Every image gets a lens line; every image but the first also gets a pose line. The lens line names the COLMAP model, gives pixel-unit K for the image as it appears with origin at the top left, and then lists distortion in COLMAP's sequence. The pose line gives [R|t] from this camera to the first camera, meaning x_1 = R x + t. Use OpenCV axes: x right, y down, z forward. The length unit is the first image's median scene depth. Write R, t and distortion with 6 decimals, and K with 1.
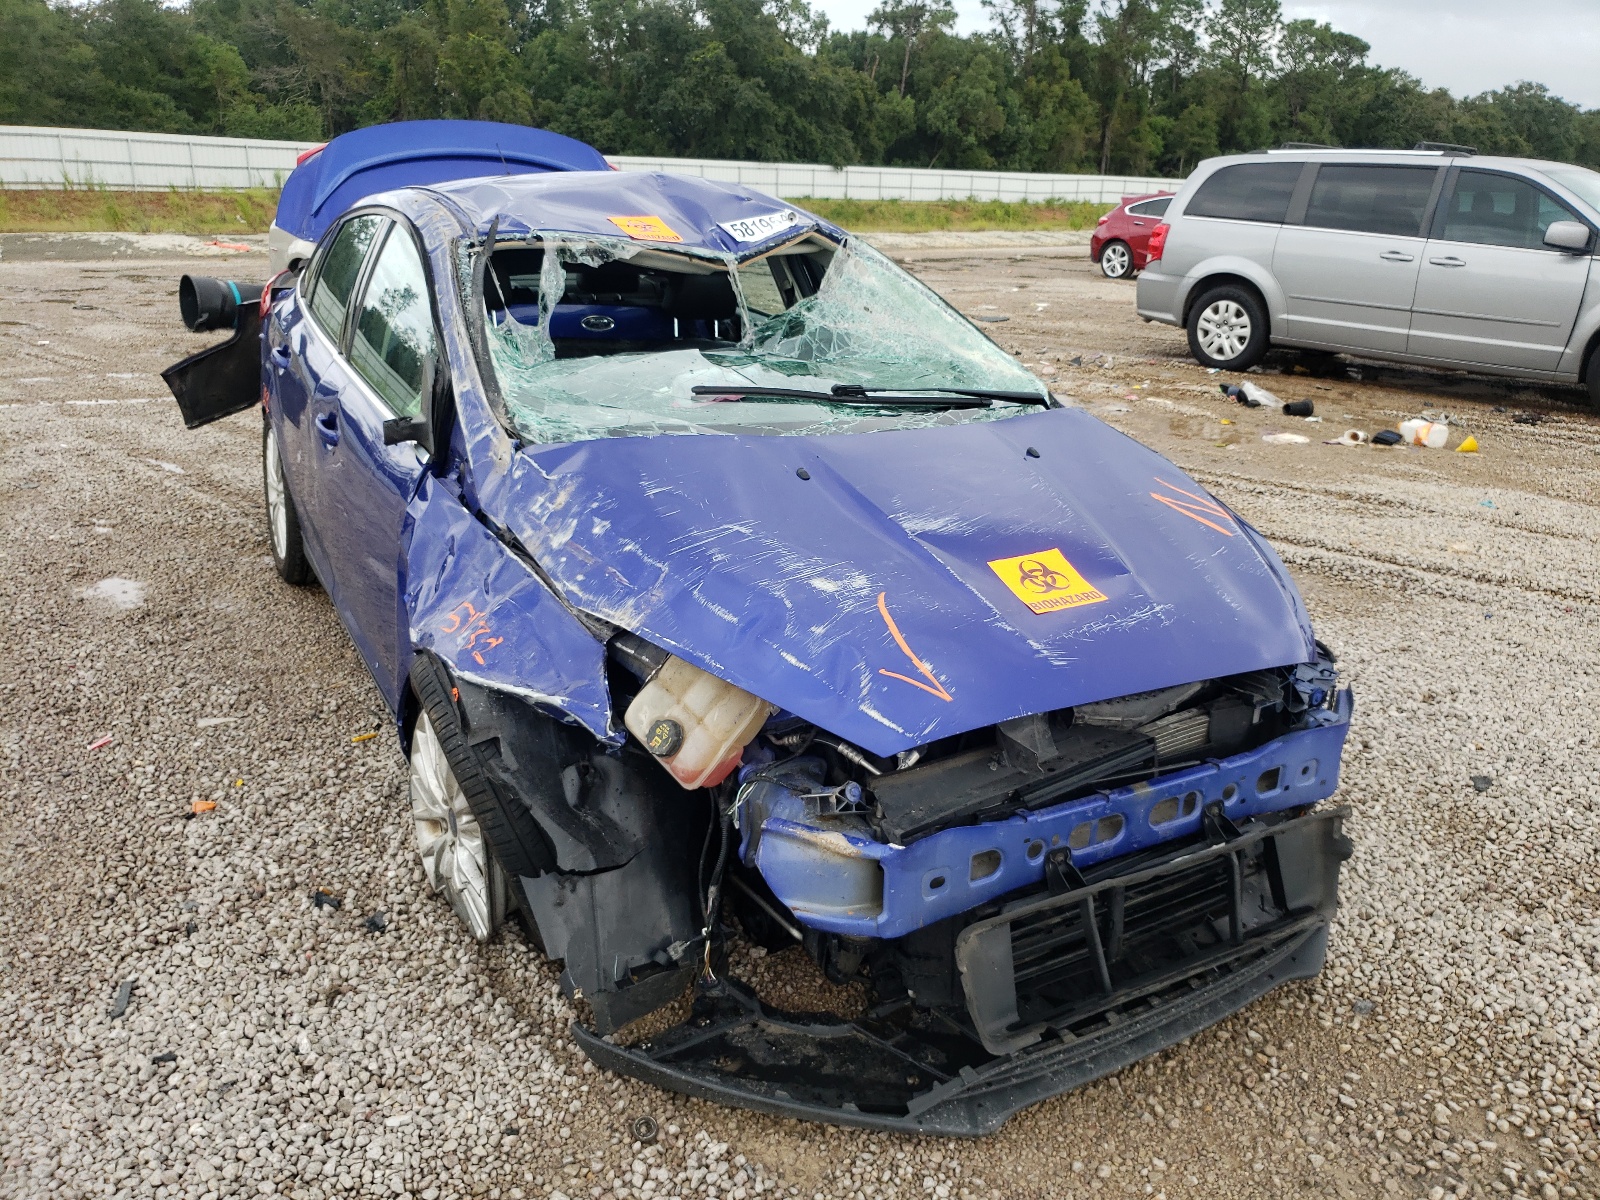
lens RADIAL K [[1304.6, 0, 777.5], [0, 1304.6, 601.7], [0, 0, 1]] dist [-0.005793, 0.040826]
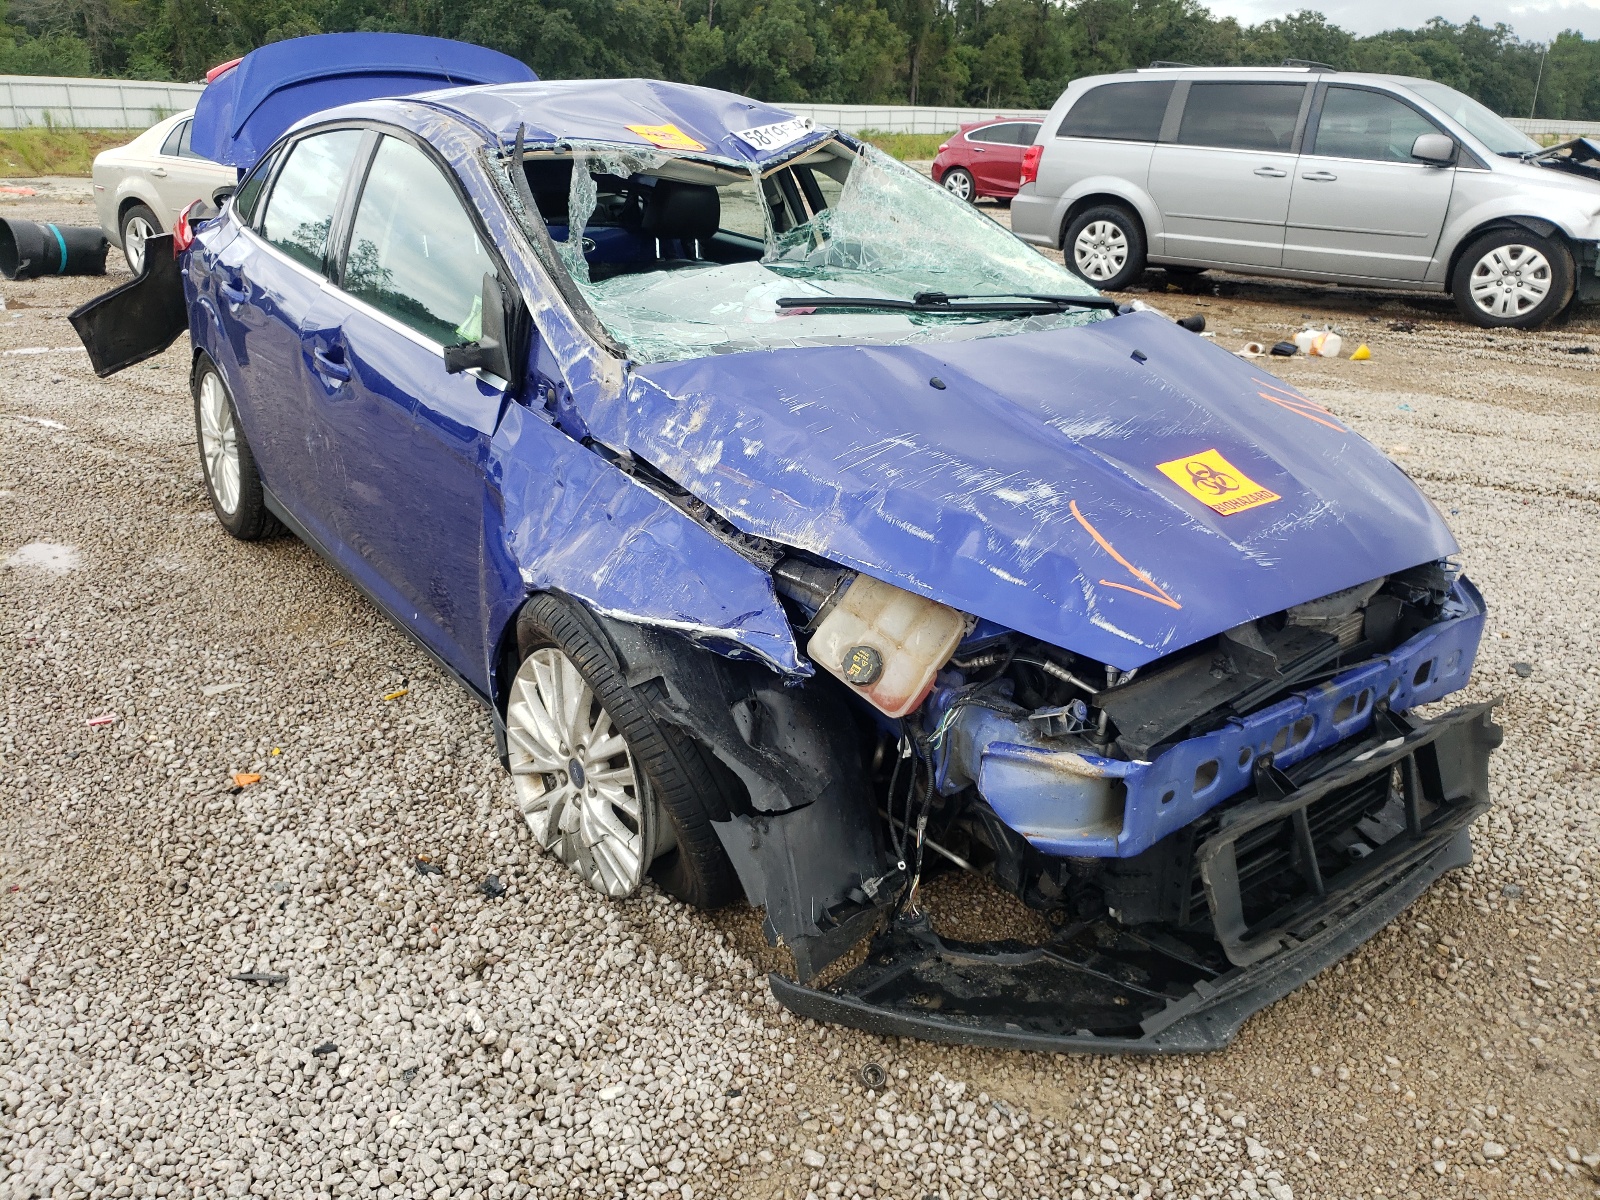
lens RADIAL K [[1304.6, 0, 777.5], [0, 1304.6, 601.7], [0, 0, 1]] dist [-0.005793, 0.040826]
pose [[0.992128, -0.055548, 0.112233, -0.213791], [0.050243, 0.997507, 0.049554, 0.007150], [-0.114706, -0.043525, 0.992446, 0.065621]]
